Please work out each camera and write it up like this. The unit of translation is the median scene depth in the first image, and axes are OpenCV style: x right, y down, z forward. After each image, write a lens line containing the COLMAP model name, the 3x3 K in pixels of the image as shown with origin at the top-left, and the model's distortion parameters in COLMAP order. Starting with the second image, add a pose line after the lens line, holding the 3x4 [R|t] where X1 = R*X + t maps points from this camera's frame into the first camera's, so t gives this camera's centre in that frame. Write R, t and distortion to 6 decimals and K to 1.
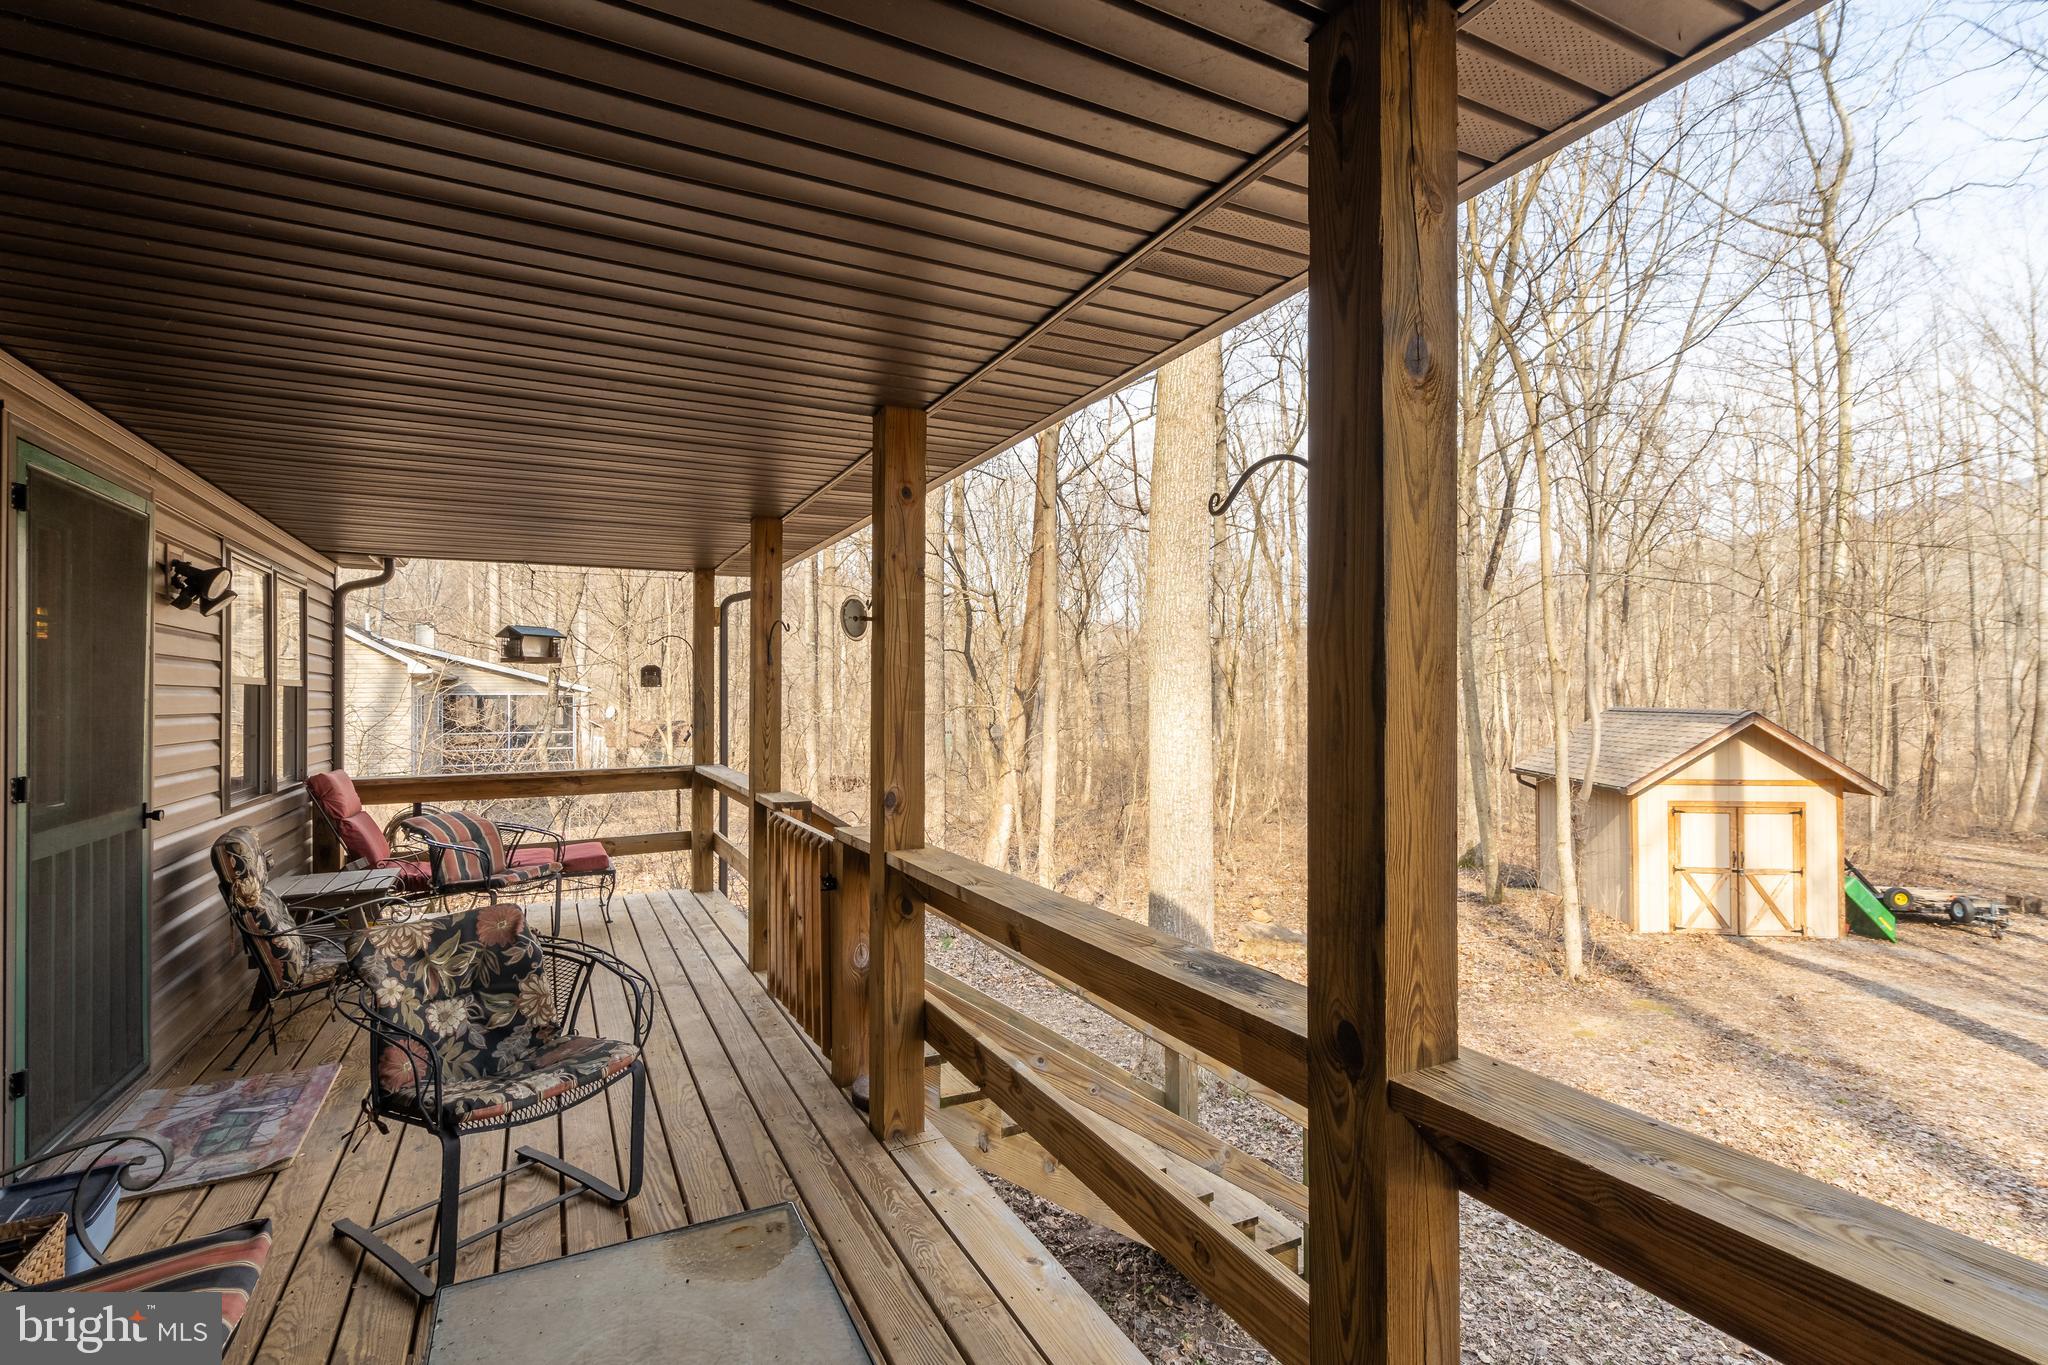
lens RADIAL K [[954.3, 0, 1034.8], [0, 954.3, 682.8], [0, 0, 1]] dist [-0.006605, 0.003479]
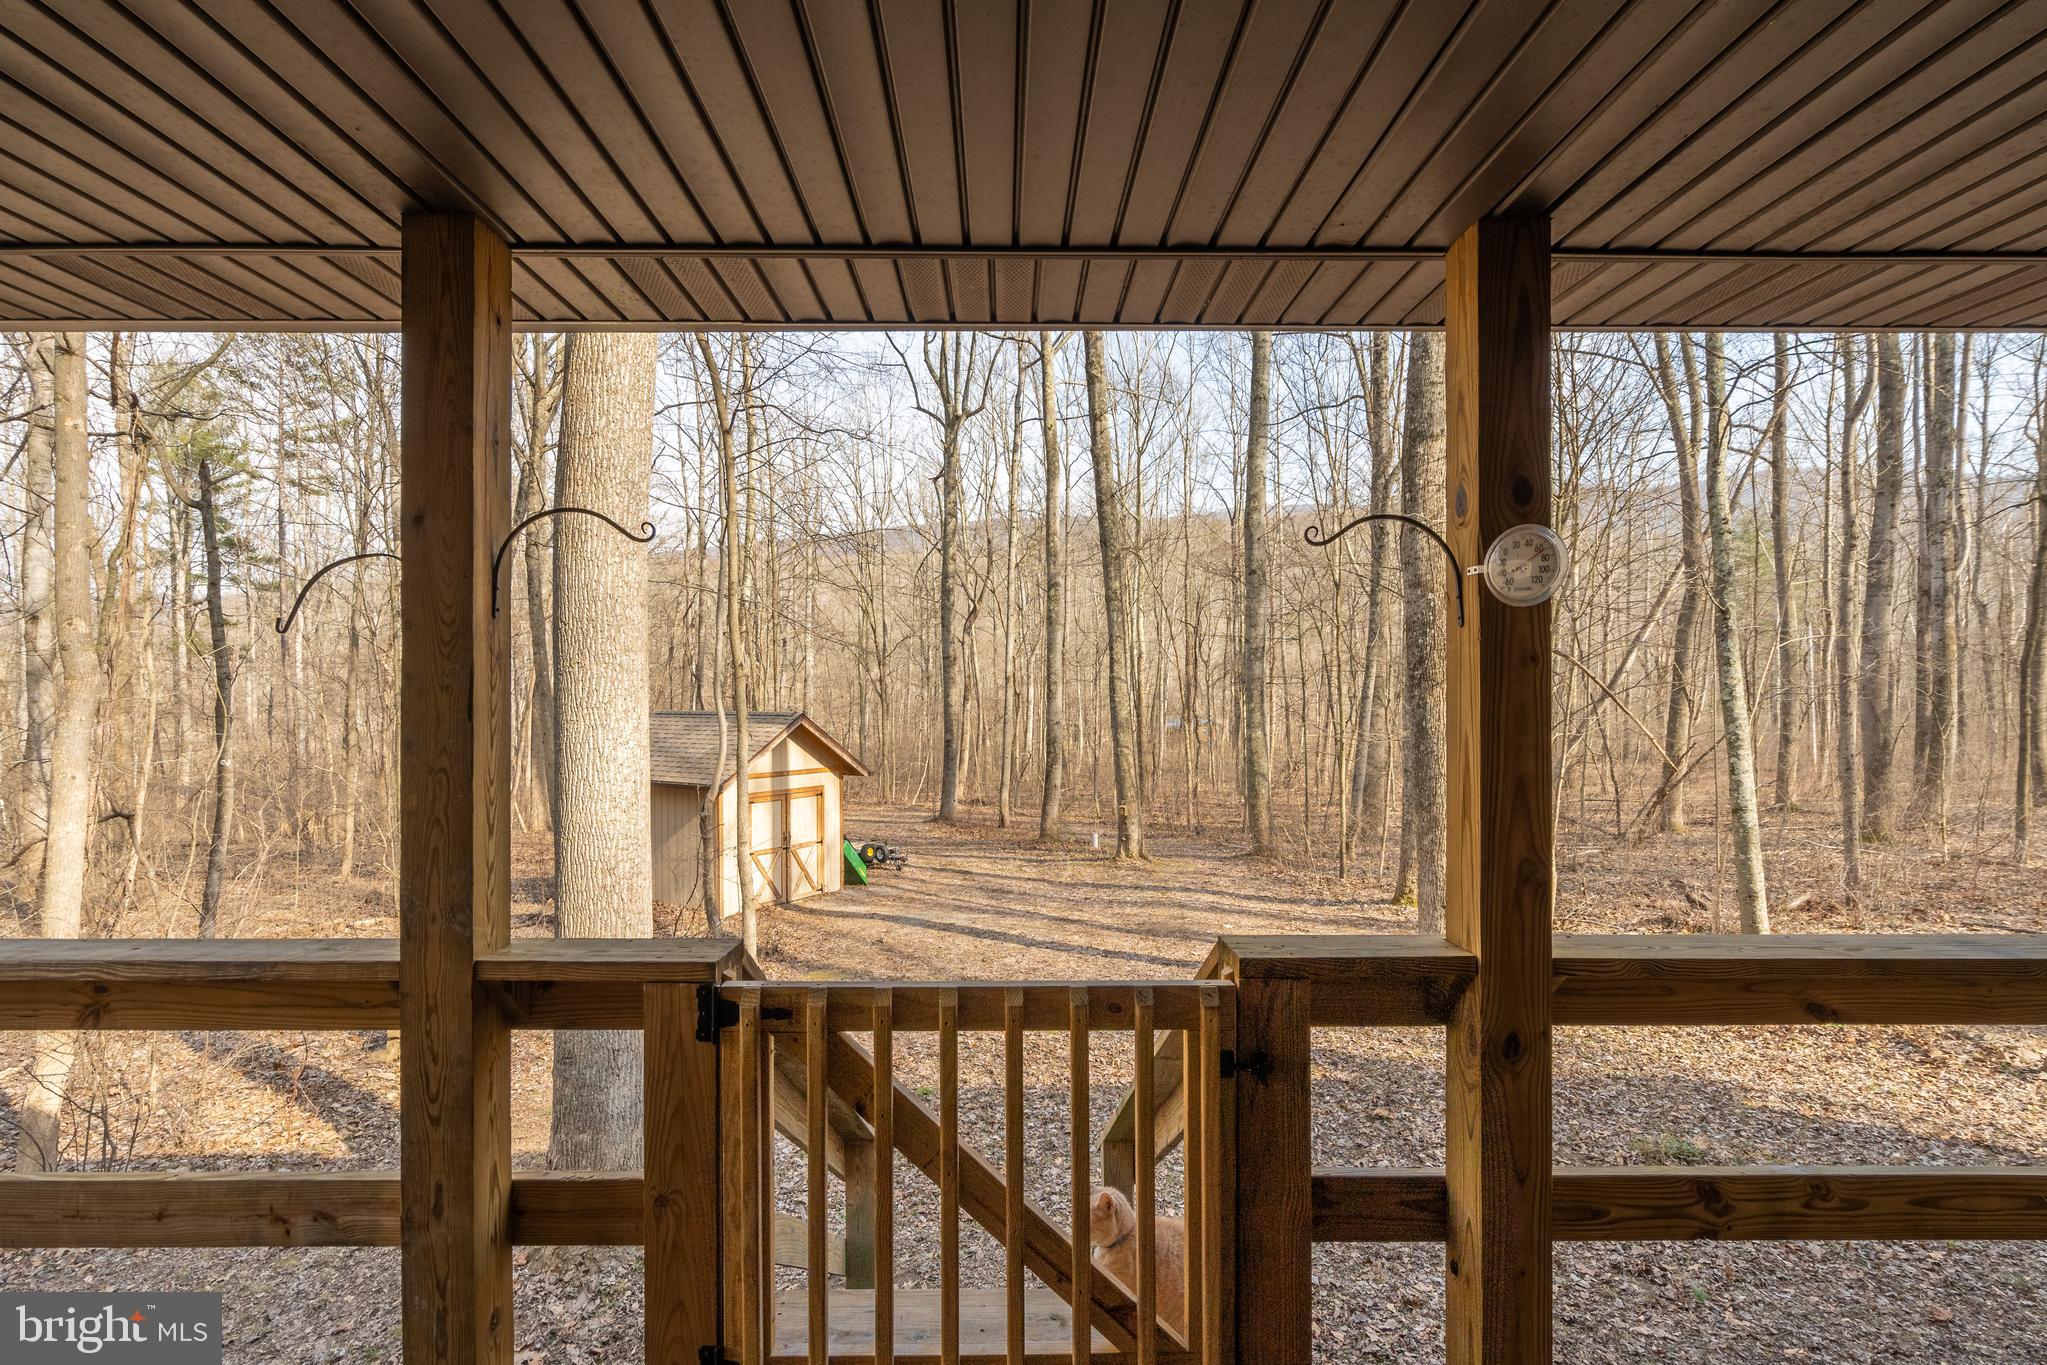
lens RADIAL K [[953.8, 0, 992.4], [0, 953.8, 705.6], [0, 0, 1]] dist [-0.006605, 0.003479]
pose [[0.452027, -0.006145, 0.891983, -0.201954], [-0.013453, 0.999816, 0.013705, 0.001064], [-0.891903, -0.018195, 0.451861, 0.240839]]
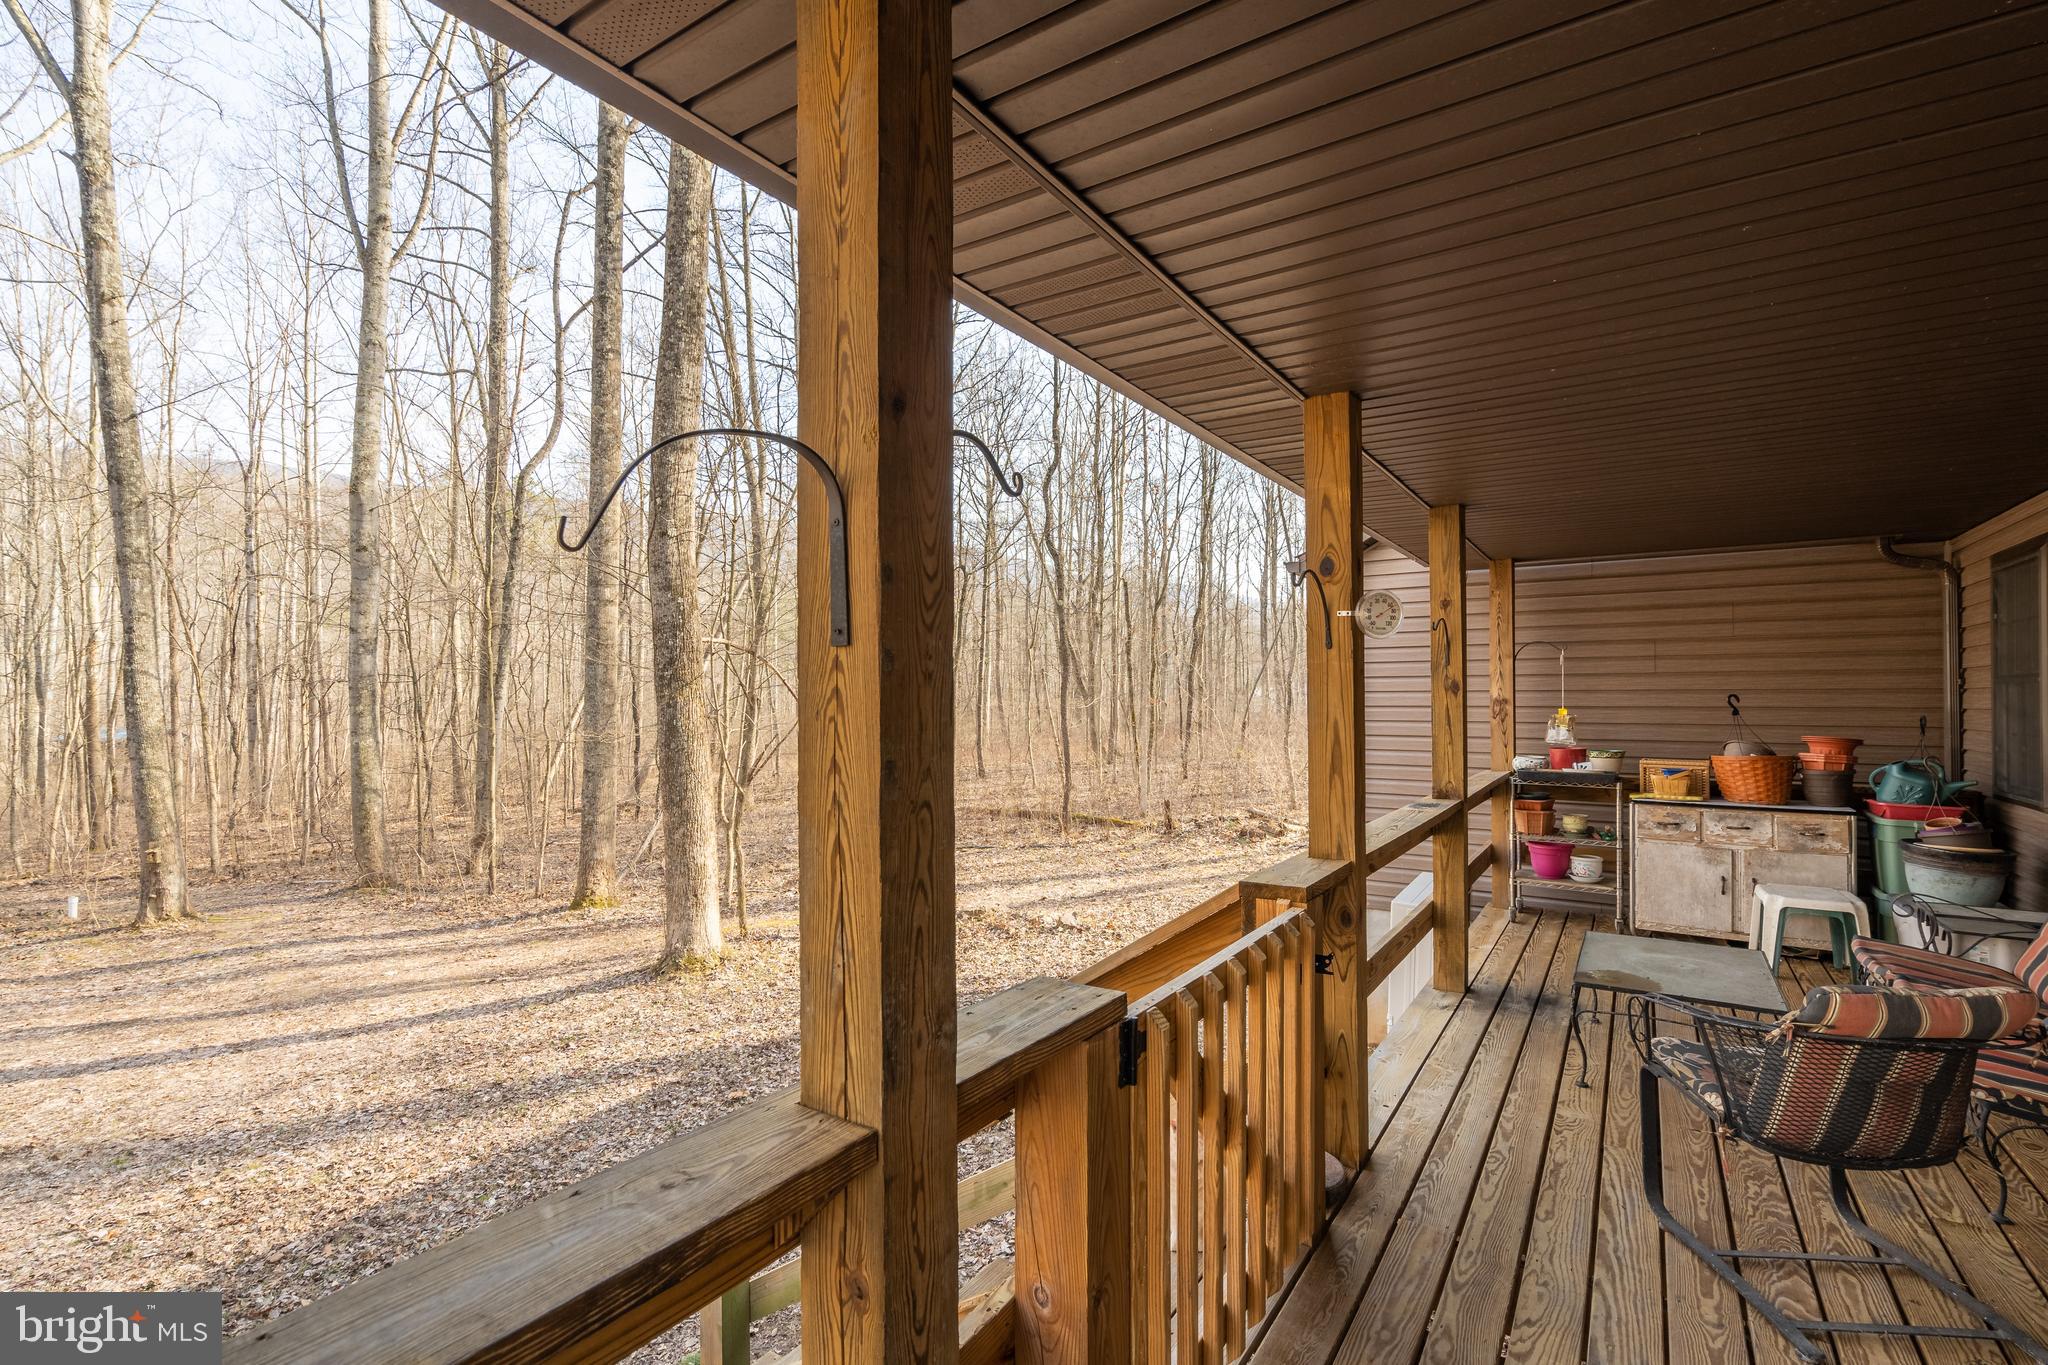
lens RADIAL K [[954.3, 0, 1020.8], [0, 954.3, 695.4], [0, 0, 1]] dist [-0.006605, 0.003479]
pose [[-0.504367, 0.004210, 0.863479, -0.195576], [-0.009314, 0.999903, -0.010316, 0.003941], [-0.863439, -0.013245, -0.504279, 0.417527]]
